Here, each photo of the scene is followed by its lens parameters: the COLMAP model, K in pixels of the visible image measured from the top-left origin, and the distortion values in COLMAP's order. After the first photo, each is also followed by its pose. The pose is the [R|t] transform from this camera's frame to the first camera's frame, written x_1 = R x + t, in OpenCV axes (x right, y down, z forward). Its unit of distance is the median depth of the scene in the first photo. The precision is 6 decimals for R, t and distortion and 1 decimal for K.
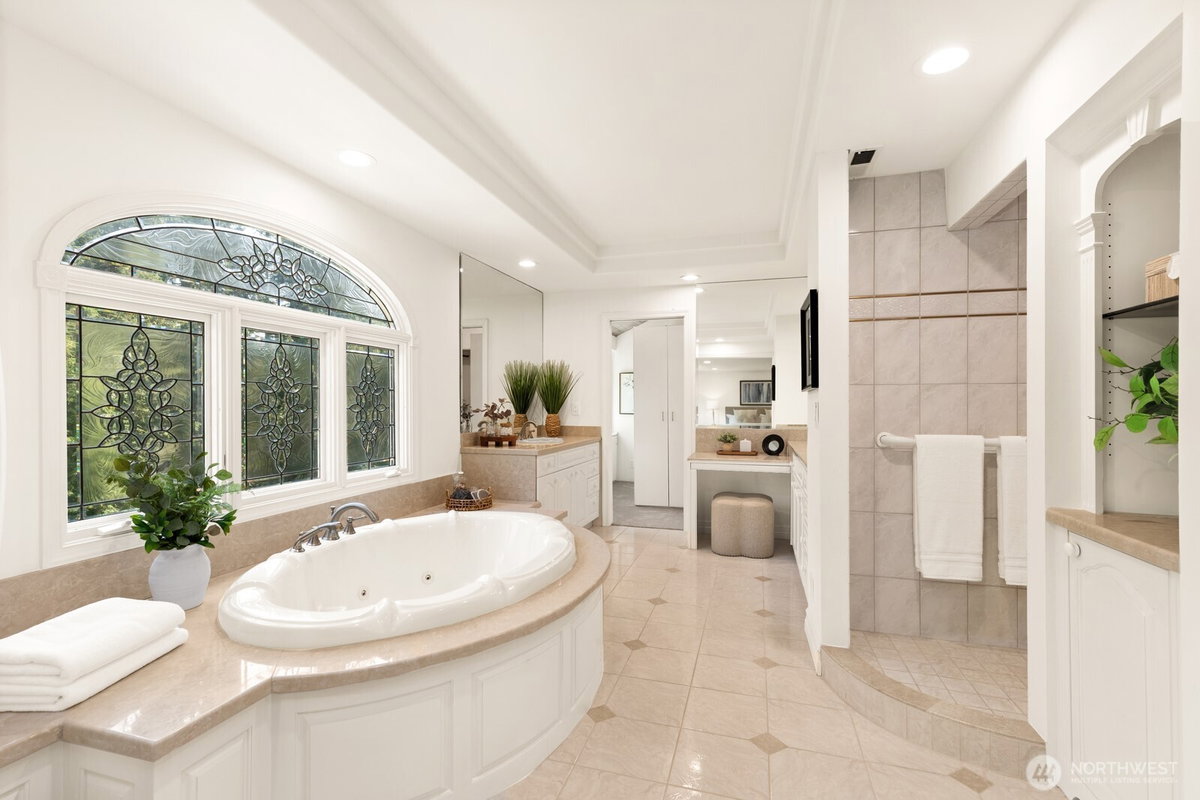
lens RADIAL K [[533.4, 0, 600.7], [0, 533.4, 402.3], [0, 0, 1]] dist [0.003671, 0.000128]
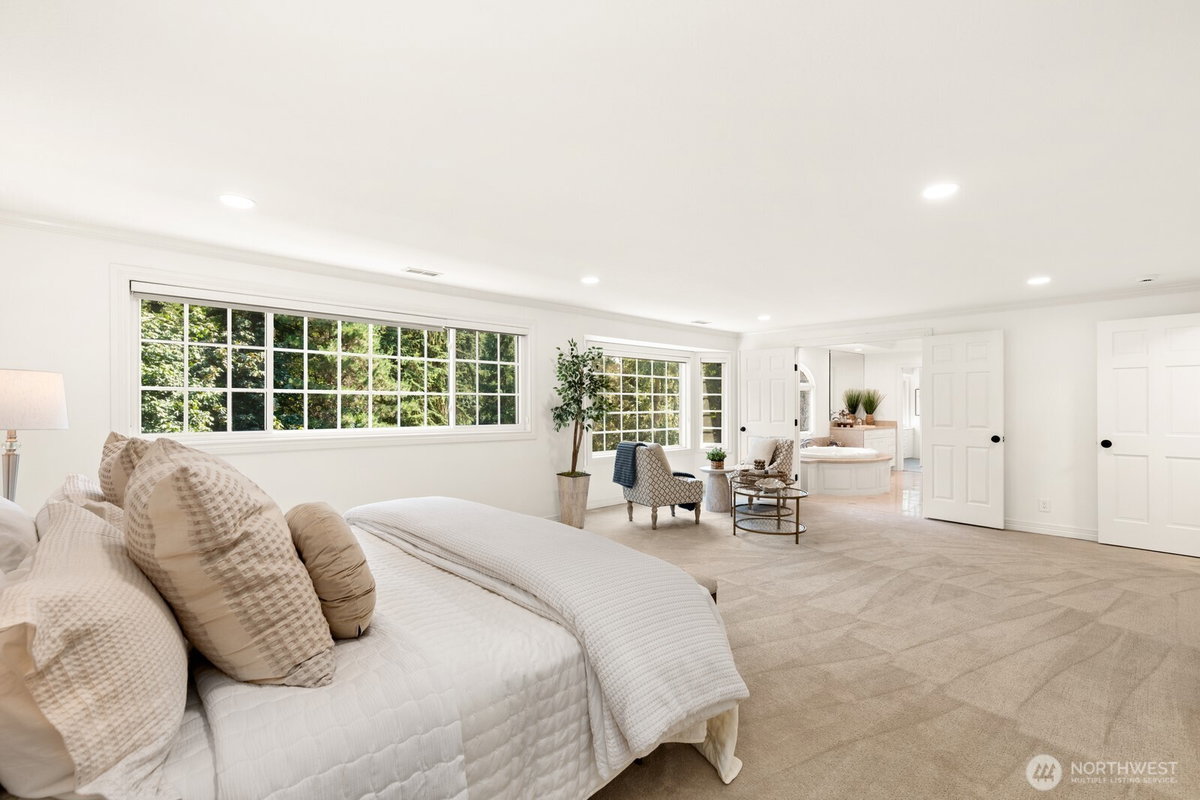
lens RADIAL K [[533.4, 0, 590.2], [0, 533.4, 403.5], [0, 0, 1]] dist [0.003671, 0.000128]
pose [[0.855558, 0.000799, -0.517707, 0.058961], [-0.001707, 0.999998, -0.001277, -0.016678], [0.517705, 0.001976, 0.855557, -1.414133]]
